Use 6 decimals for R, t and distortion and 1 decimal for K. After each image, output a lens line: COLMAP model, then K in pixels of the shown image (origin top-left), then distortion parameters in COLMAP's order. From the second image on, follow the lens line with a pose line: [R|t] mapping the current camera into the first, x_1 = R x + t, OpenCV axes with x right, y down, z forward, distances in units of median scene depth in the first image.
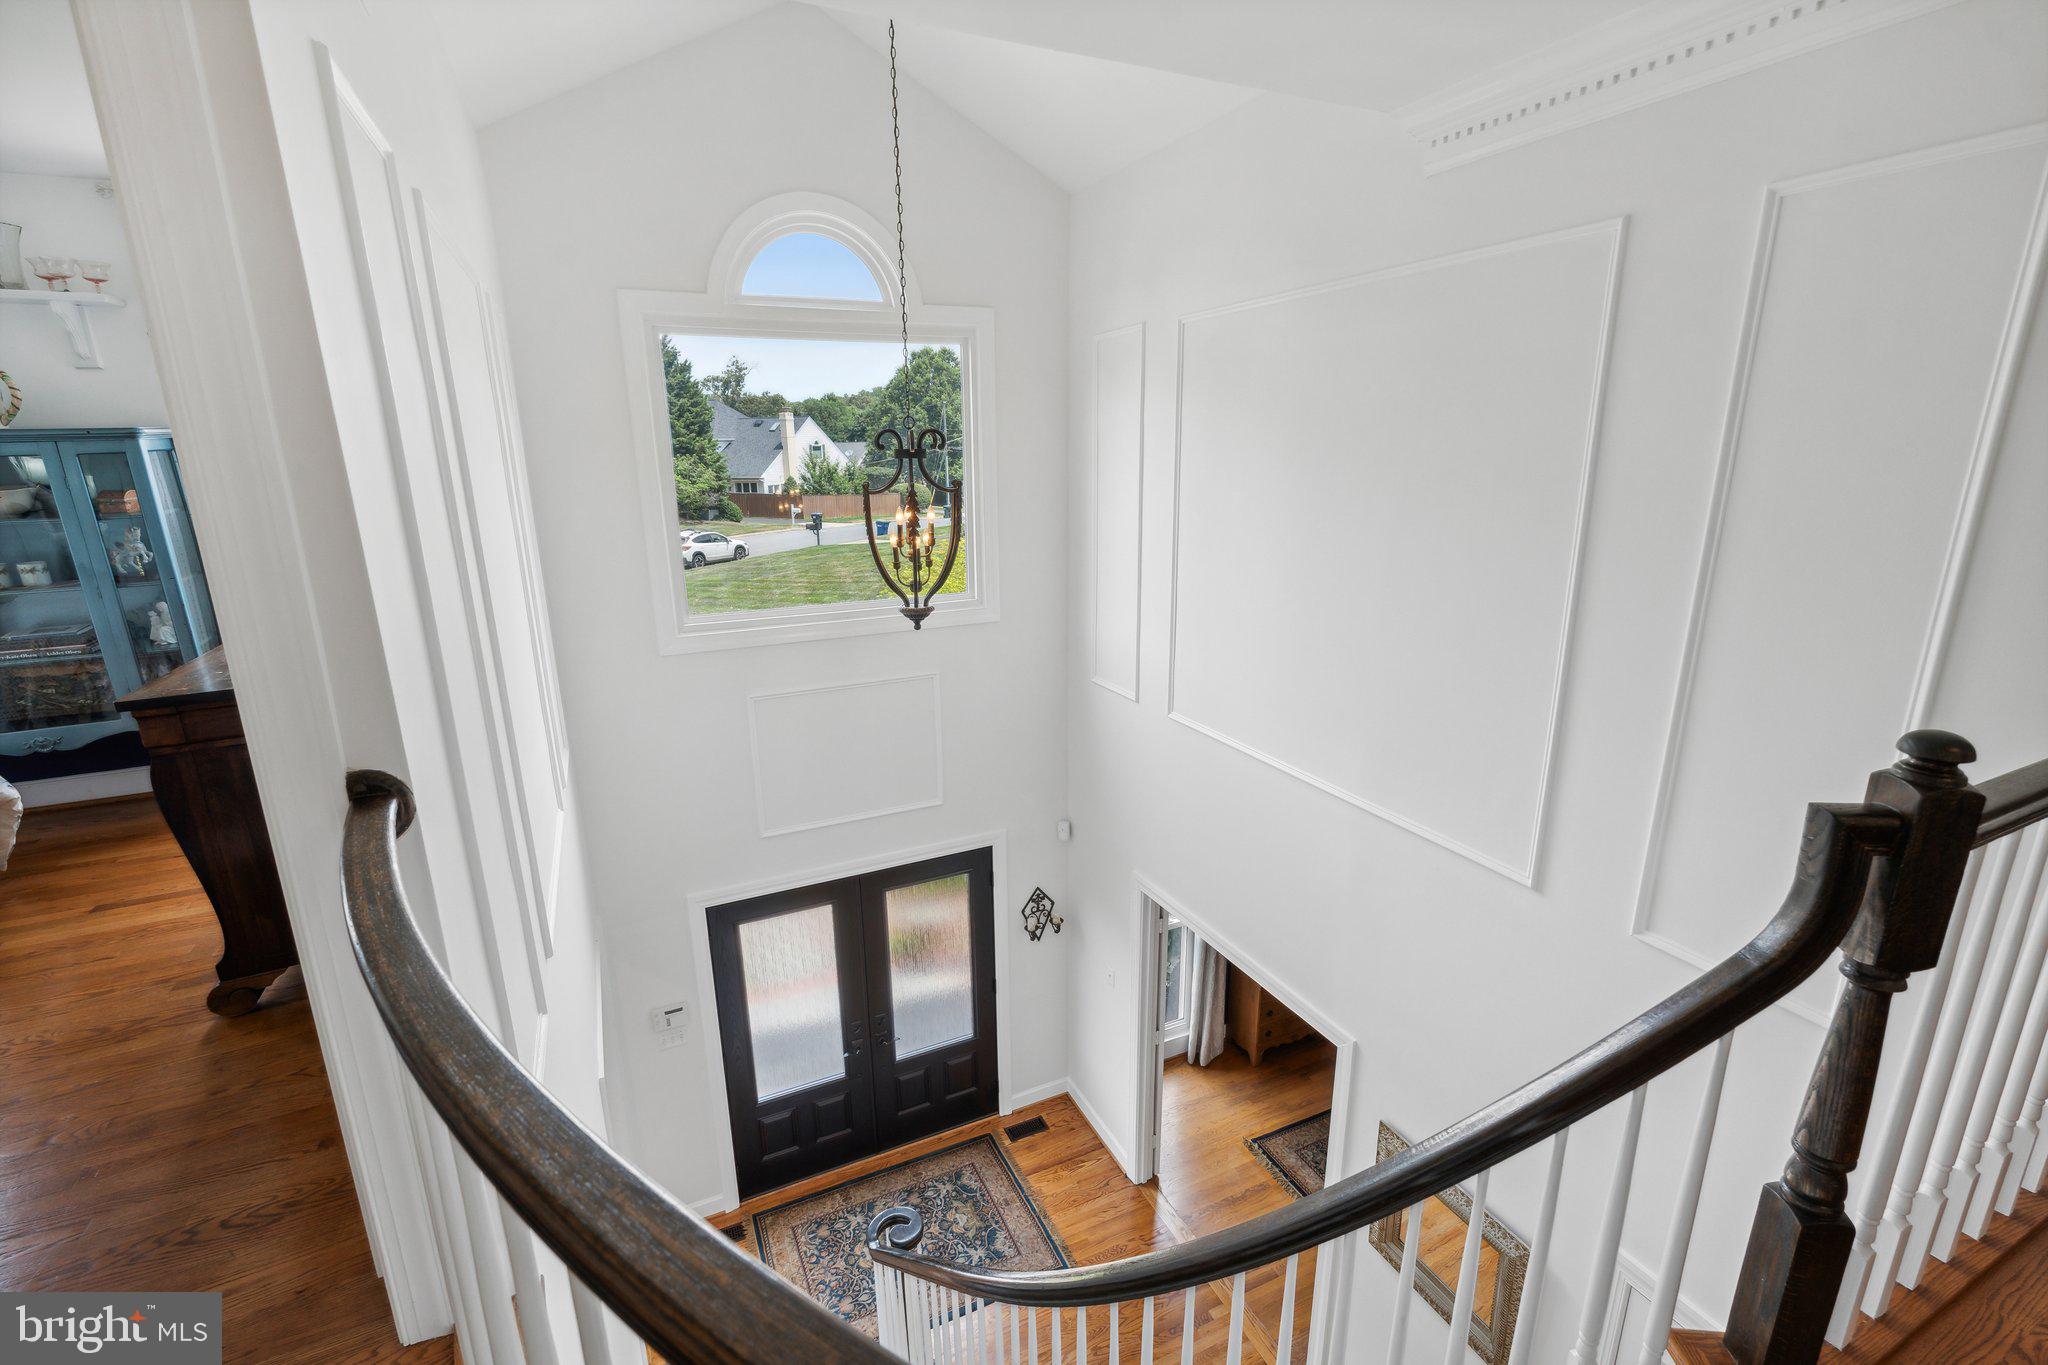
lens RADIAL K [[909.0, 0, 1025.3], [0, 909.0, 682.4], [0, 0, 1]] dist [-0.005864, 0.000121]
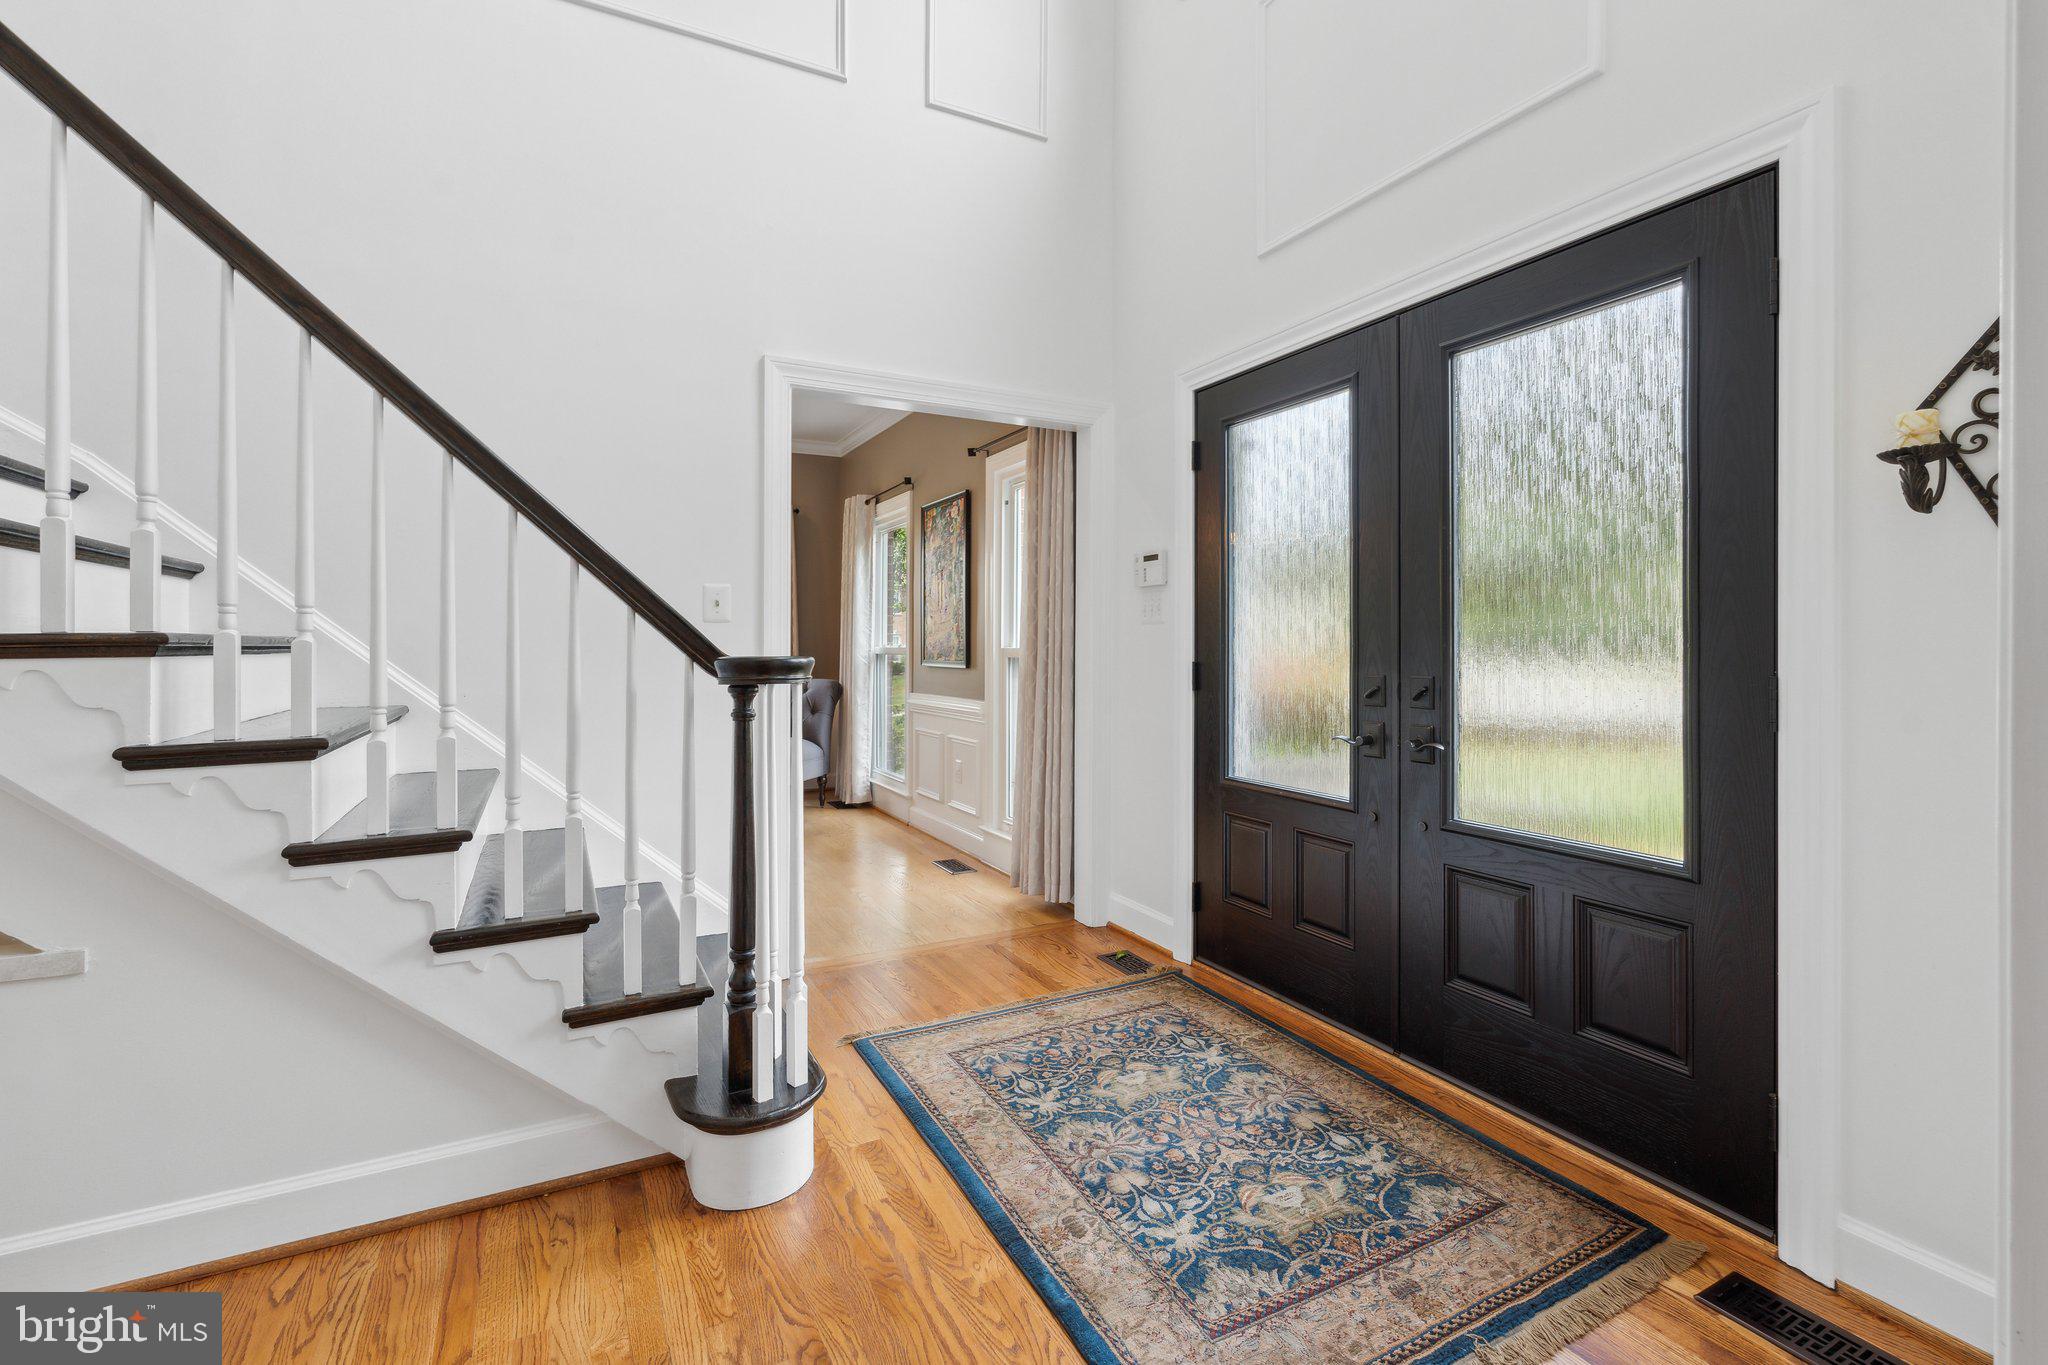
lens RADIAL K [[909.0, 0, 1033.0], [0, 909.0, 648.3], [0, 0, 1]] dist [-0.005864, 0.000121]
pose [[0.044863, 0.014001, -0.998895, 0.258281], [-0.264291, 0.964442, 0.001648, 0.412476], [0.963399, 0.263925, 0.046968, 0.827455]]
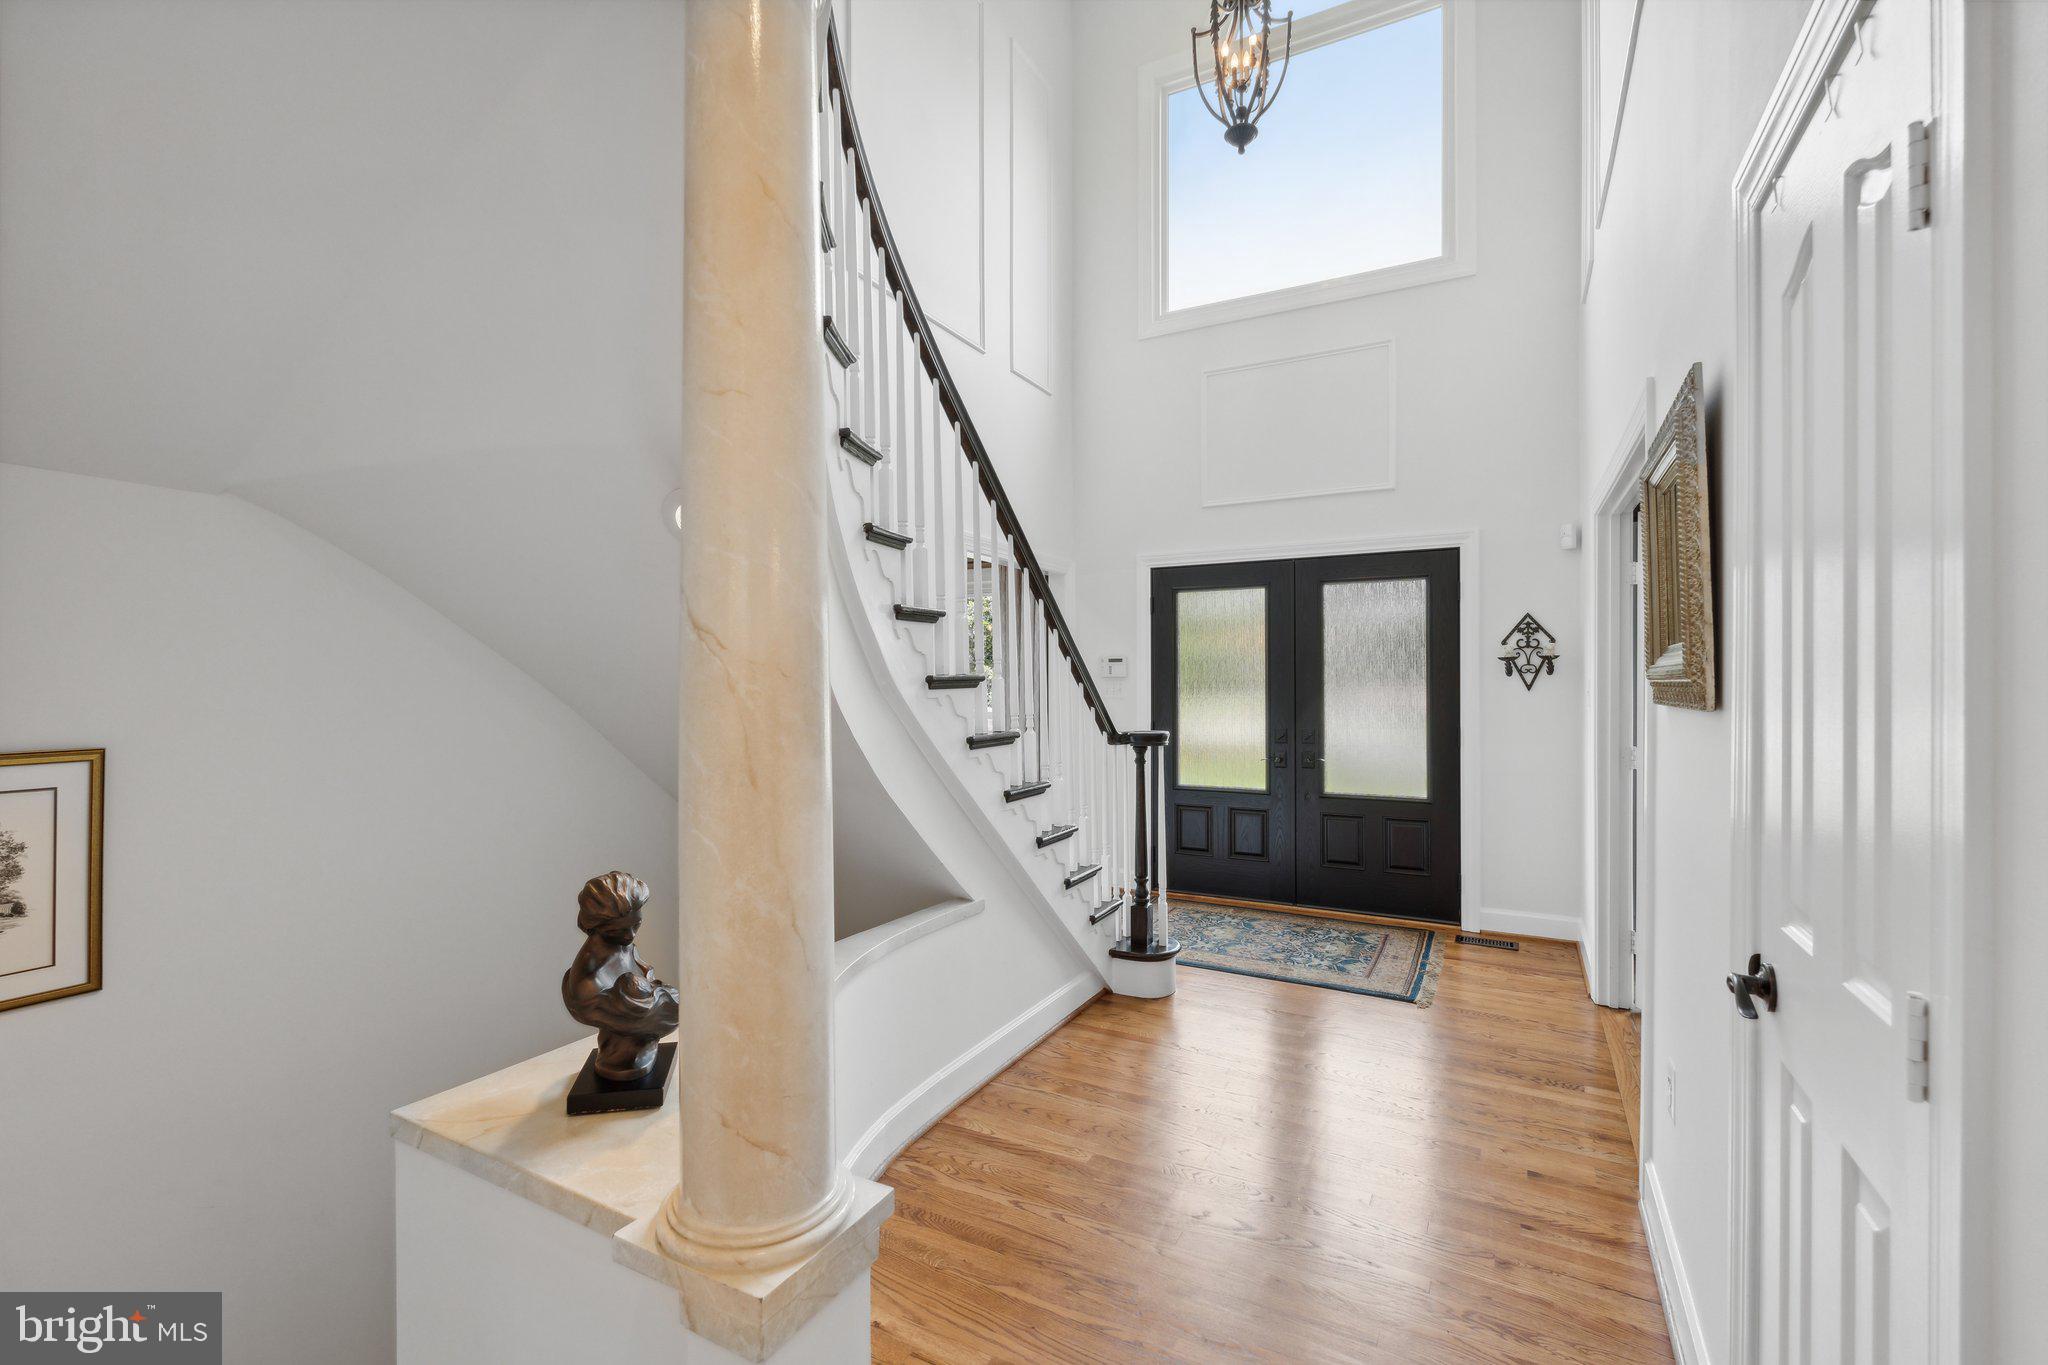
lens RADIAL K [[909.0, 0, 1022.1], [0, 909.0, 676.1], [0, 0, 1]] dist [-0.005864, 0.000121]
pose [[0.593427, 0.007213, -0.804856, 0.418398], [-0.215363, 0.964923, -0.150141, 0.531116], [0.775541, 0.262434, 0.574164, 0.242691]]
